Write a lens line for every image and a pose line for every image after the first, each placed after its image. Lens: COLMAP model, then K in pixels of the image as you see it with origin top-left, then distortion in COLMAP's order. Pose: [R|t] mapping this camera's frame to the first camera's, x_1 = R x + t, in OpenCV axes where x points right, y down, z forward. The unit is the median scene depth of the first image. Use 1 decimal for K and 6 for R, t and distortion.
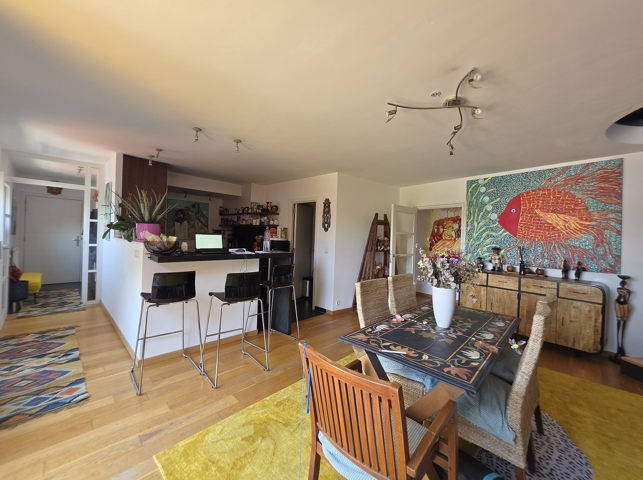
lens RADIAL K [[257.1, 0, 323.3], [0, 257.1, 237.8], [0, 0, 1]] dist [-0.003141, 0.000113]
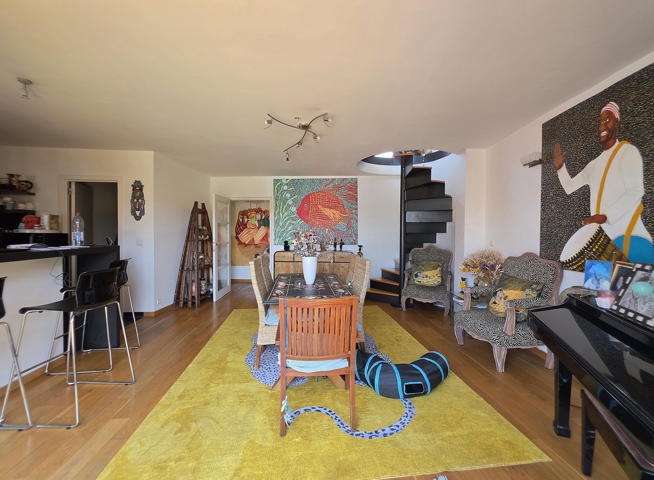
lens RADIAL K [[262.7, 0, 325.0], [0, 262.7, 236.9], [0, 0, 1]] dist [0.000734, -0.000227]
pose [[0.667901, -0.043405, 0.742984, -0.242777], [0.021226, 0.999003, 0.039281, 0.010134], [-0.743948, -0.010465, 0.668156, -0.023683]]
